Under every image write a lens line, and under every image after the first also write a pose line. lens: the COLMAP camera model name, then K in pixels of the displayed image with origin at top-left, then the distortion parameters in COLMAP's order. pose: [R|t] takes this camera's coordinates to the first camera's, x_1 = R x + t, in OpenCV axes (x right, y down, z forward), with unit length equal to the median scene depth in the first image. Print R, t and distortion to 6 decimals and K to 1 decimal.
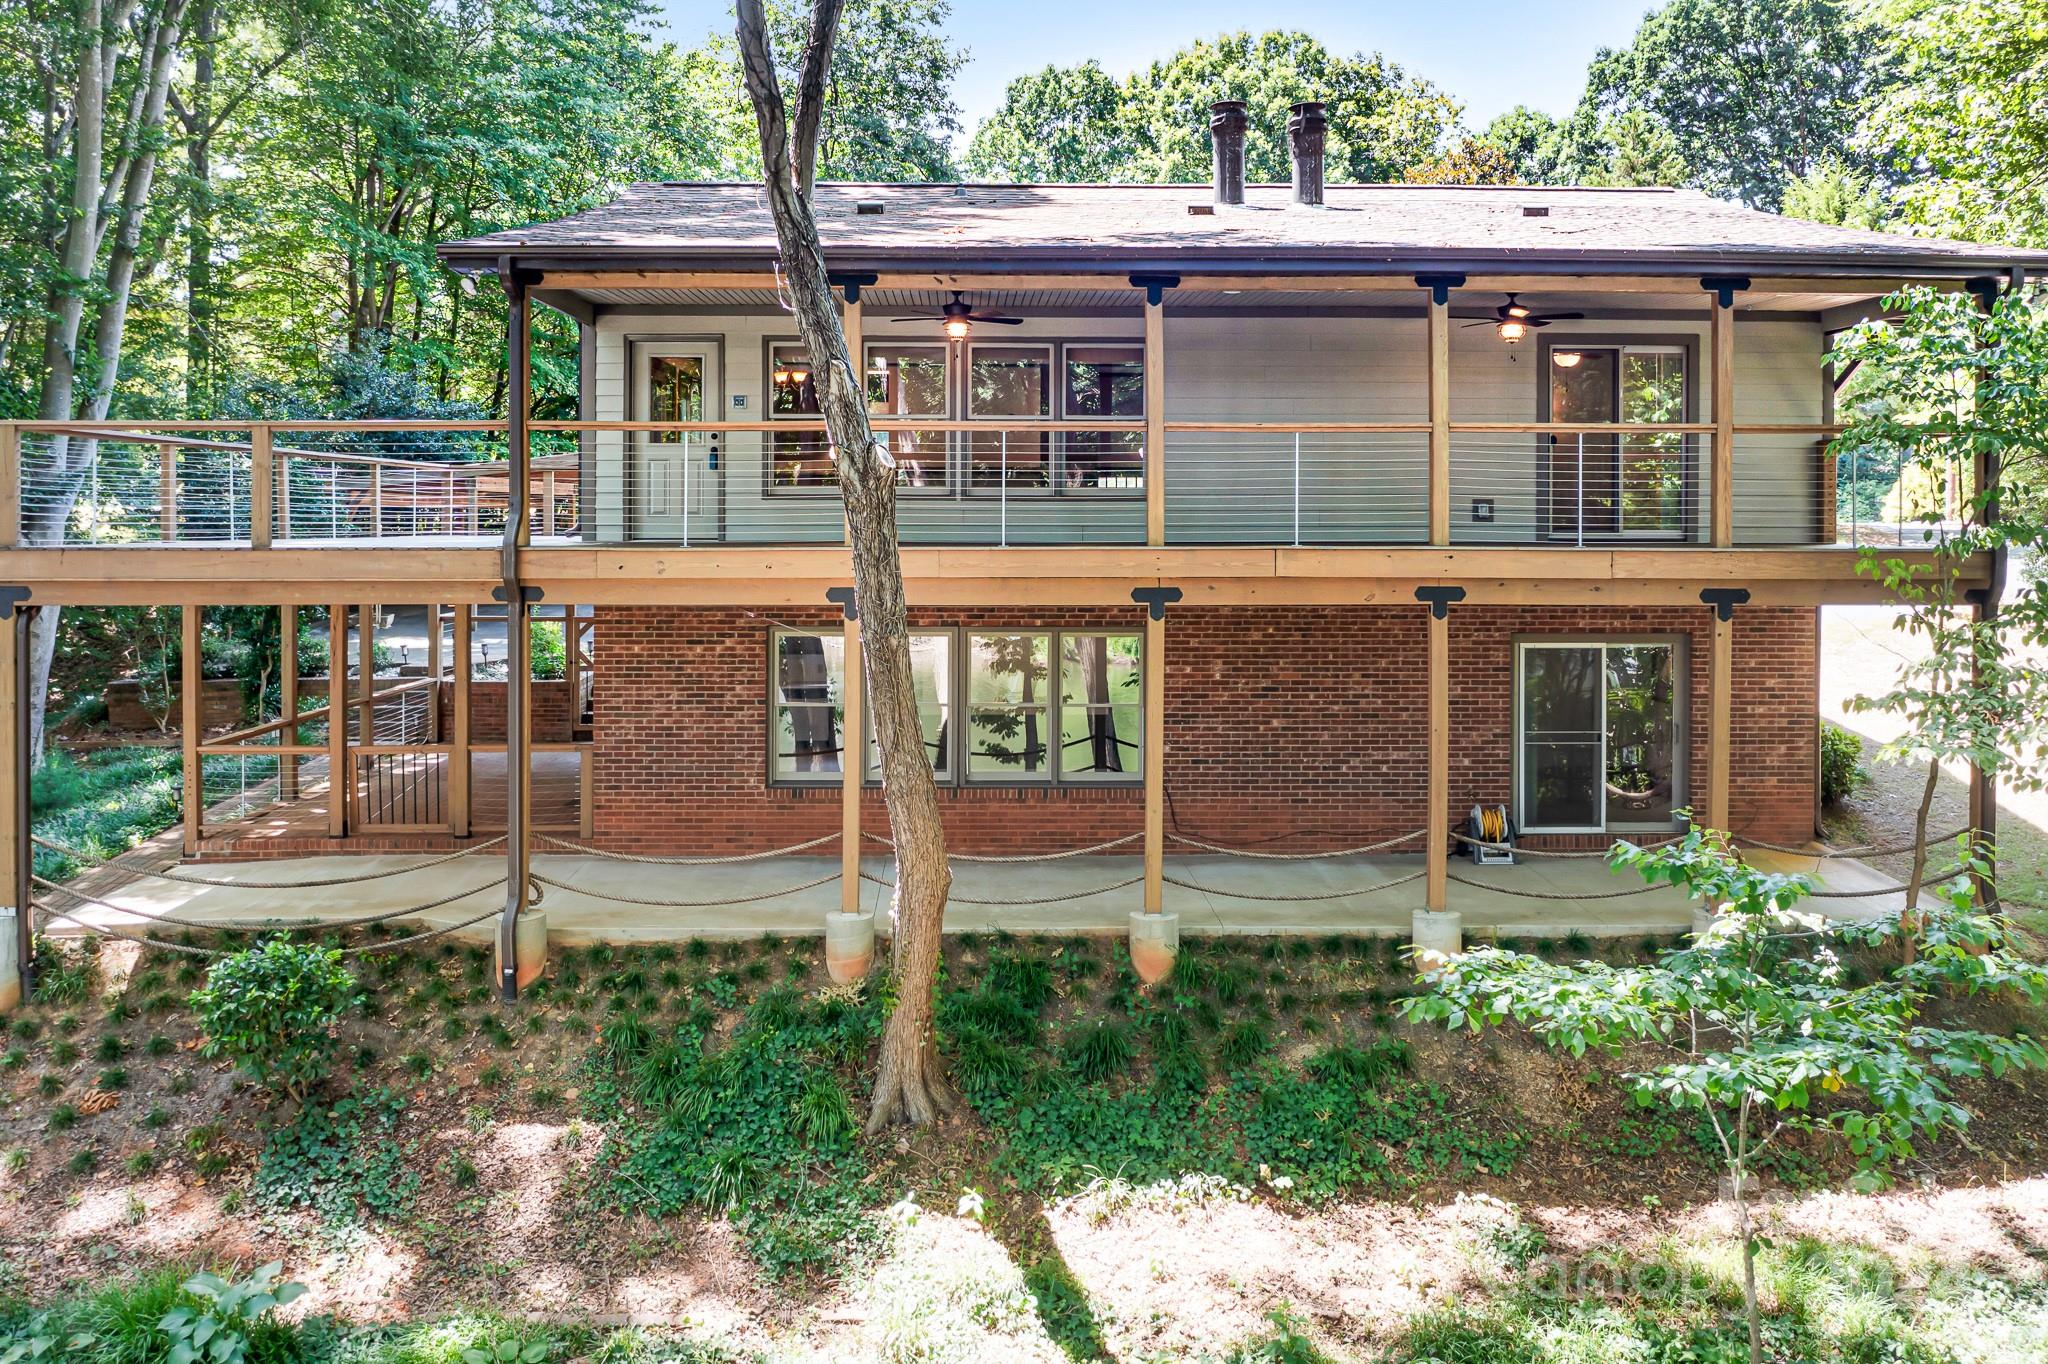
lens RADIAL K [[1670.2, 0, 1021.3], [0, 1670.2, 524.1], [0, 0, 1]] dist [-0.019787, -0.005185]
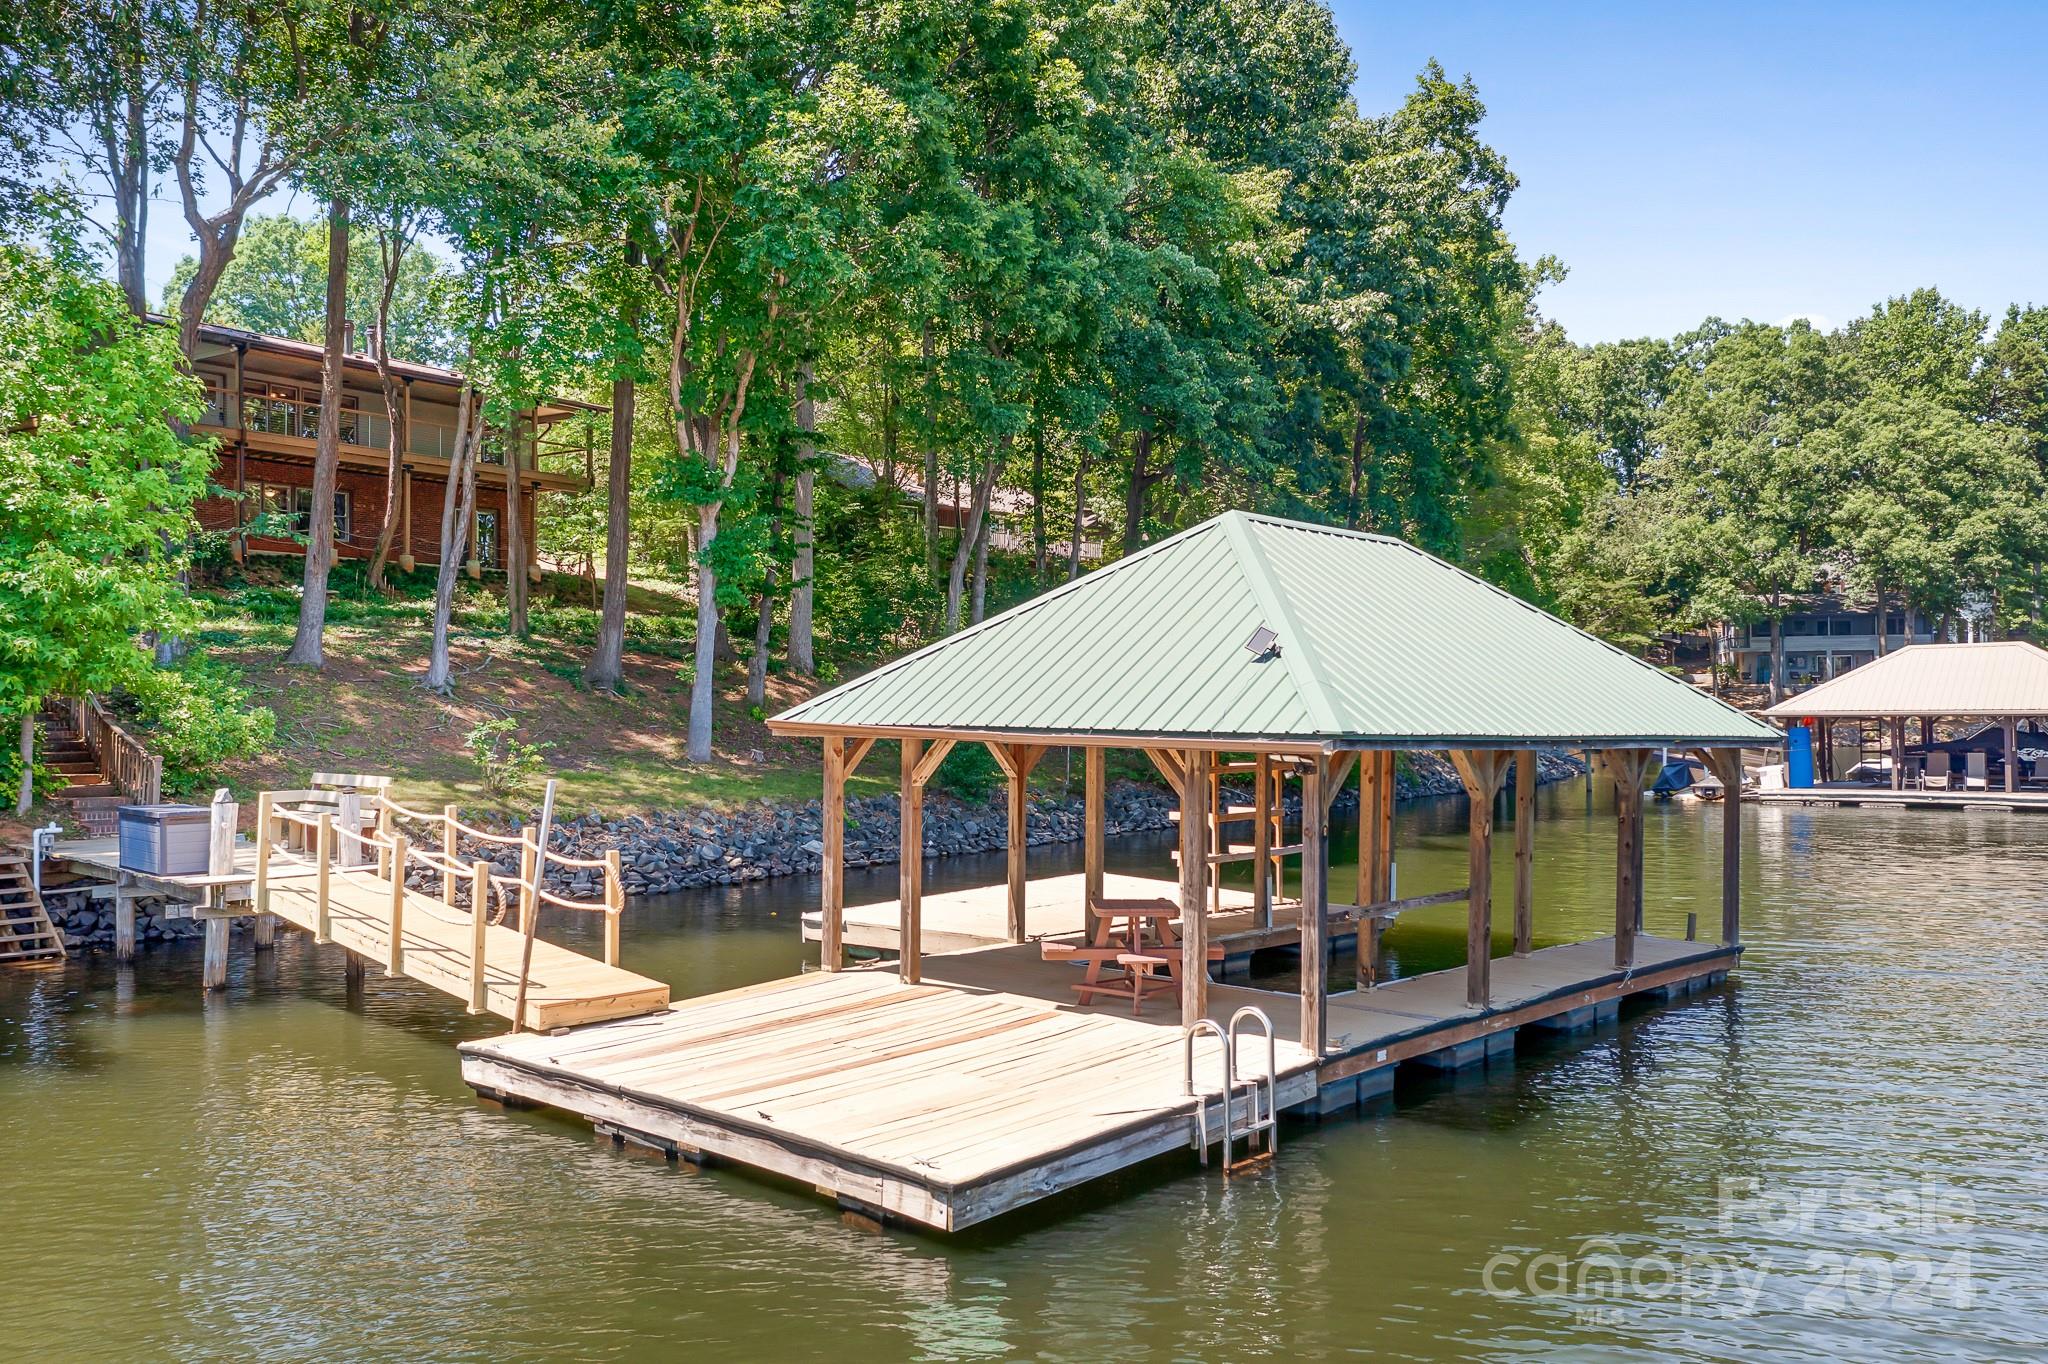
lens RADIAL K [[1631.4, 0, 1024.0], [0, 1631.4, 682.0], [0, 0, 1]] dist [-0.019863, -0.012874]
pose [[0.572004, 0.006006, 0.820229, -1.657926], [0.006388, 0.999910, -0.011776, 0.454494], [-0.820226, 0.011976, 0.571914, -1.708909]]
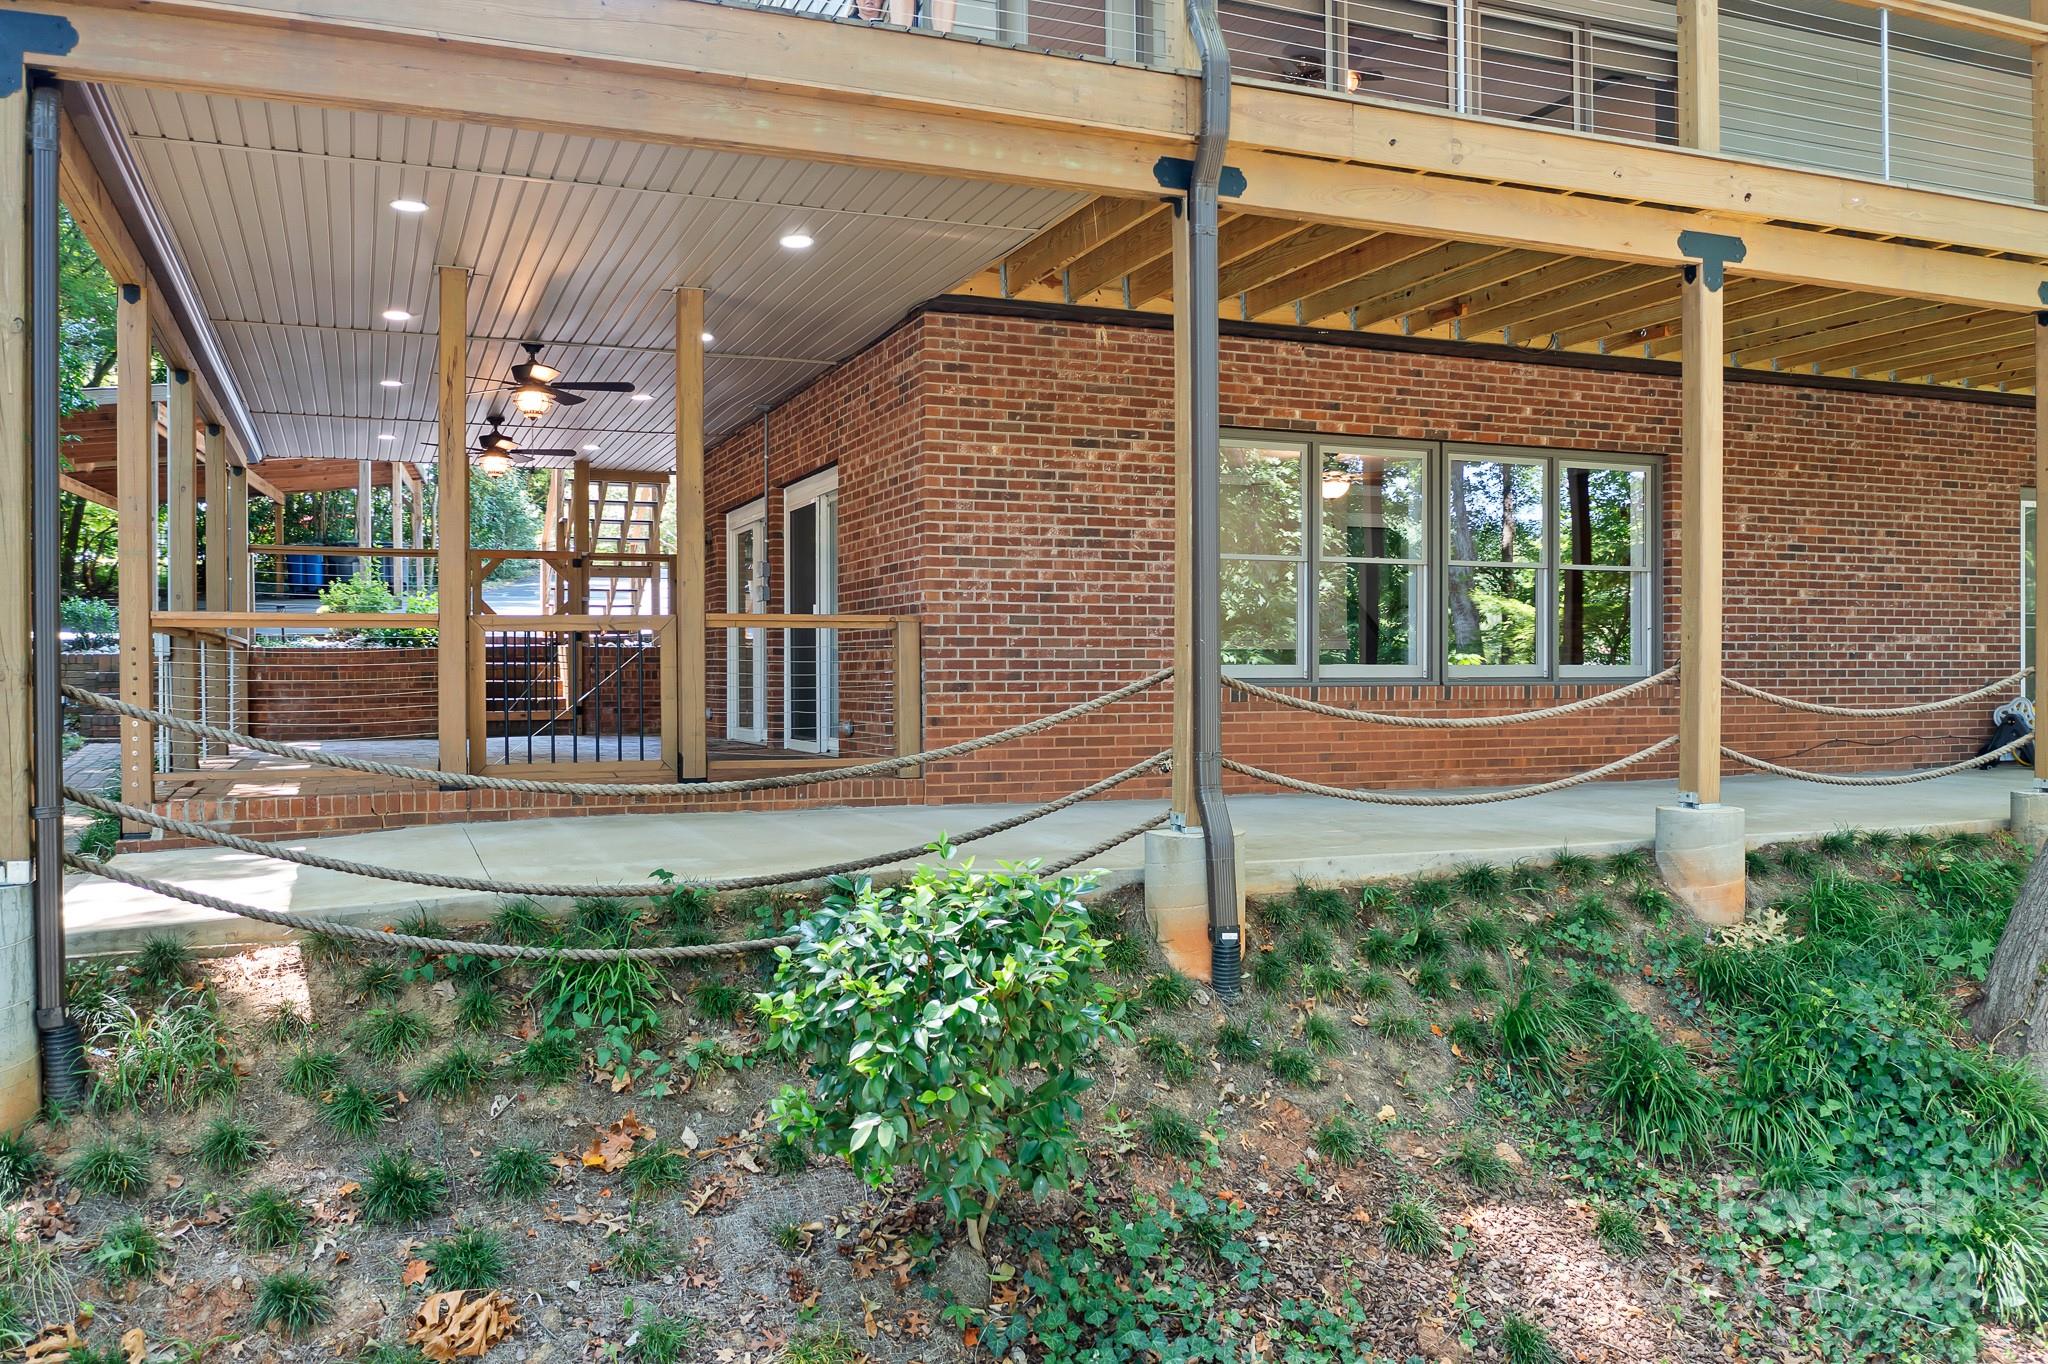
lens RADIAL K [[1619.9, 0, 1024.0], [0, 1619.9, 682.0], [0, 0, 1]] dist [-0.023845, 0.006377]
pose [[0.933119, -0.007376, 0.359491, -0.423076], [0.006383, 0.999972, 0.003948, 0.152954], [-0.359510, -0.001389, 0.933140, 0.461560]]
